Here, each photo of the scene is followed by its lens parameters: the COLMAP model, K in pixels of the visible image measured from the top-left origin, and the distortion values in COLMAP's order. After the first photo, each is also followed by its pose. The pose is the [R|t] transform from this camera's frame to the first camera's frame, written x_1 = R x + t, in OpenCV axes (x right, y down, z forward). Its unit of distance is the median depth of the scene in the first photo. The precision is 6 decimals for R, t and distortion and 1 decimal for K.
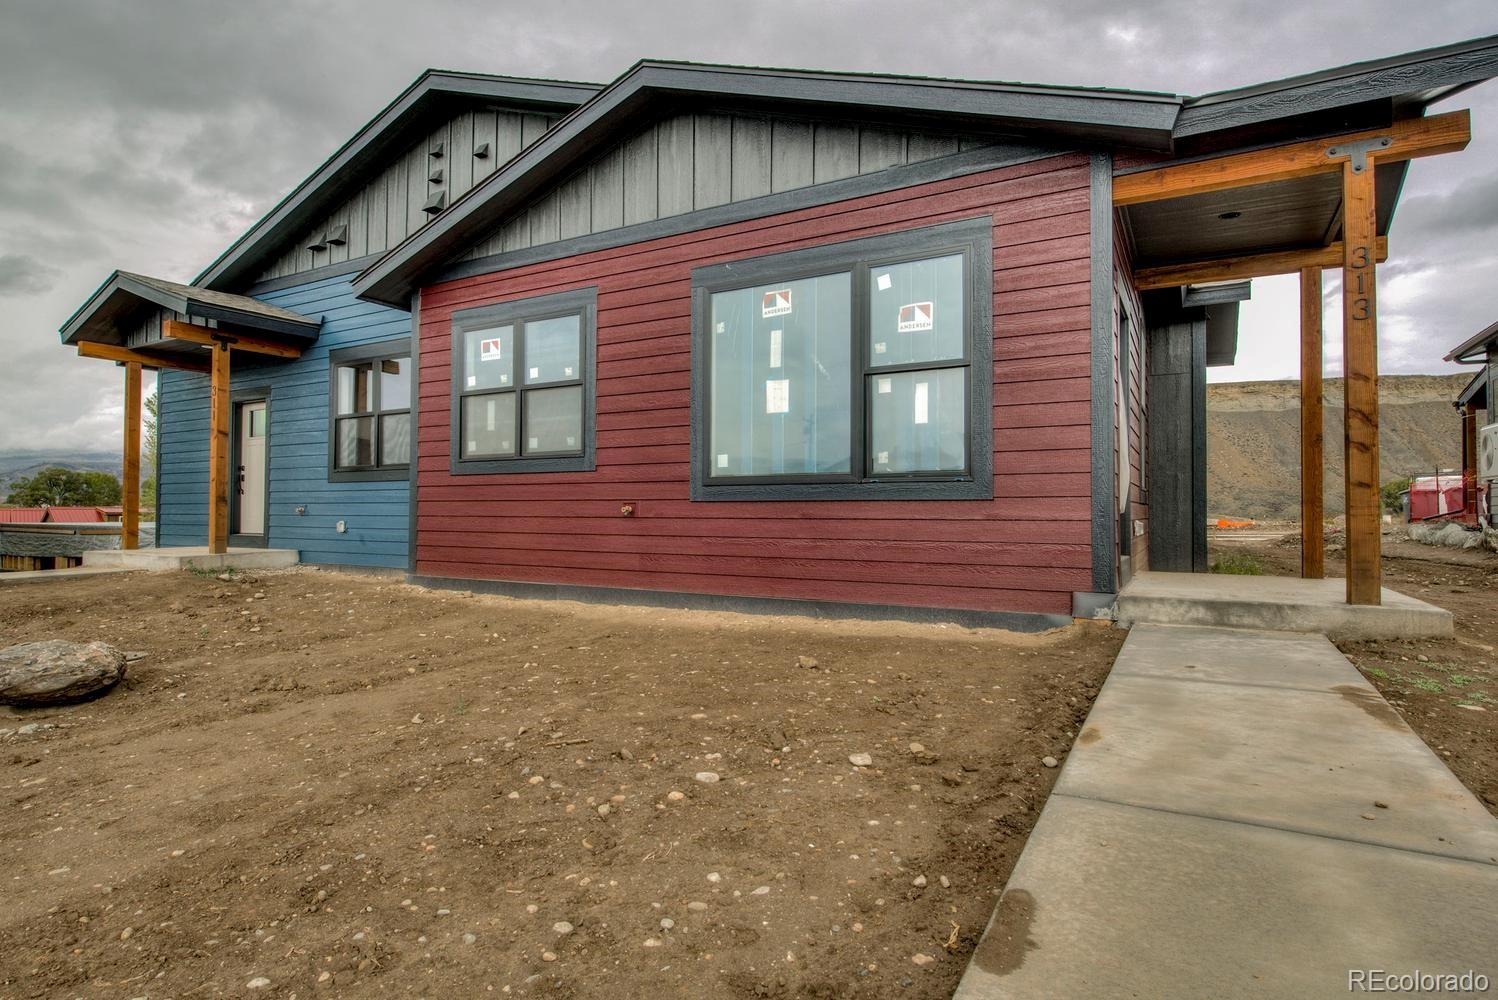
lens RADIAL K [[789.8, 0, 749.0], [0, 789.8, 500.0], [0, 0, 1]] dist [-0.005623, -0.001843]
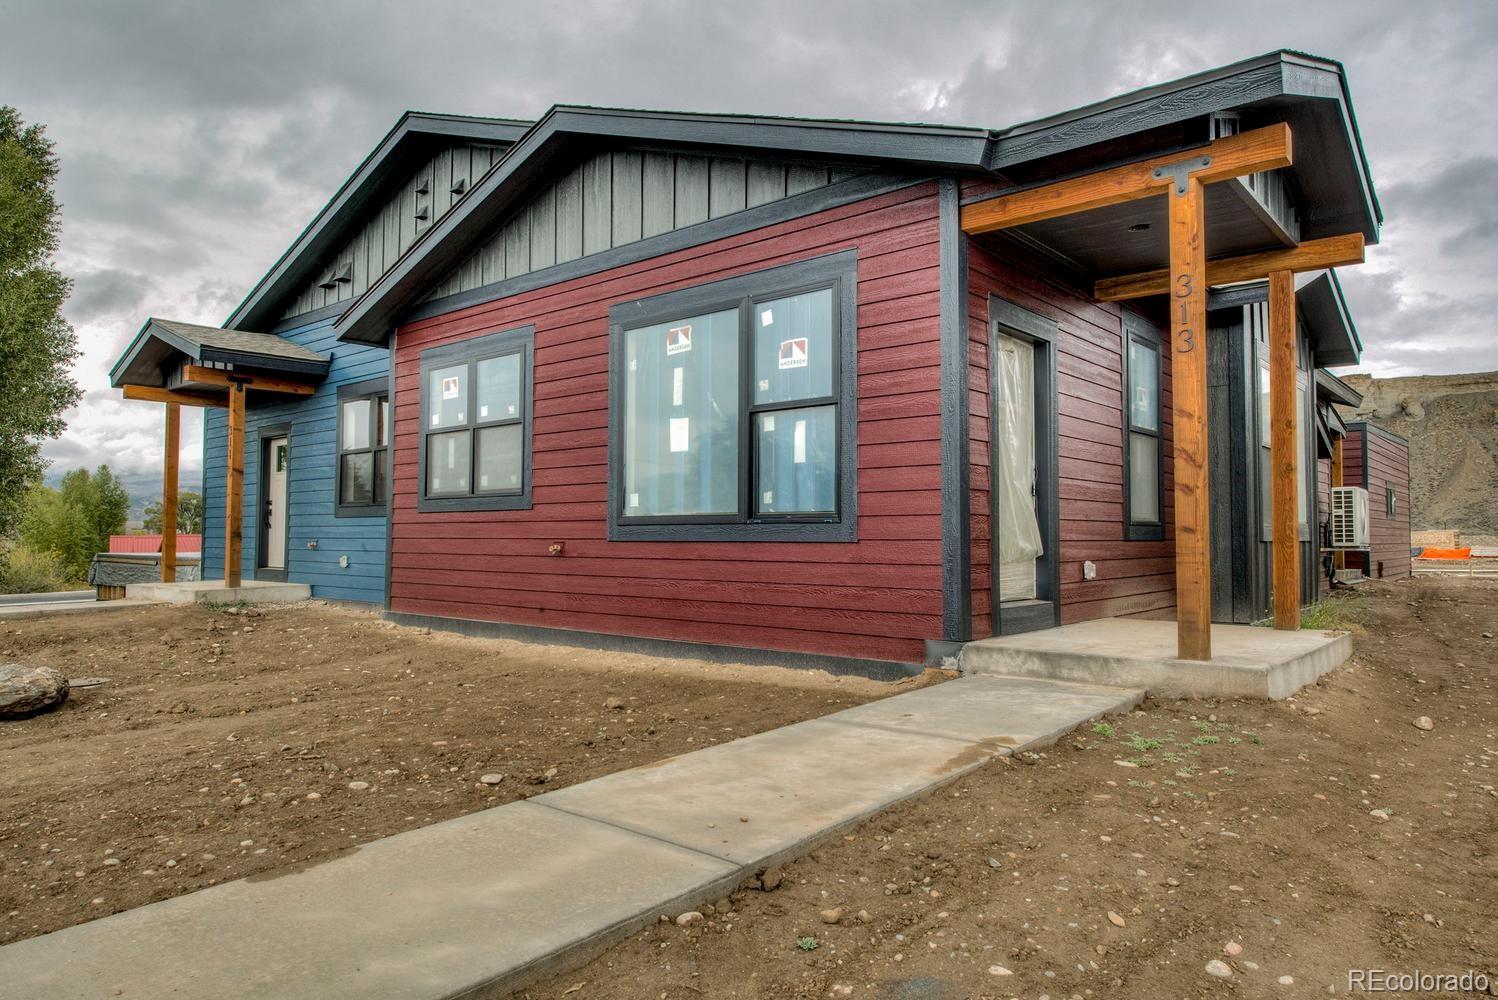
lens RADIAL K [[947.2, 0, 749.0], [0, 947.2, 500.0], [0, 0, 1]] dist [0.000383, 0.000358]
pose [[0.981653, -0.009209, -0.190455, 0.328867], [0.004821, 0.999712, -0.023489, -0.020843], [0.190617, 0.022140, 0.981415, -0.132756]]
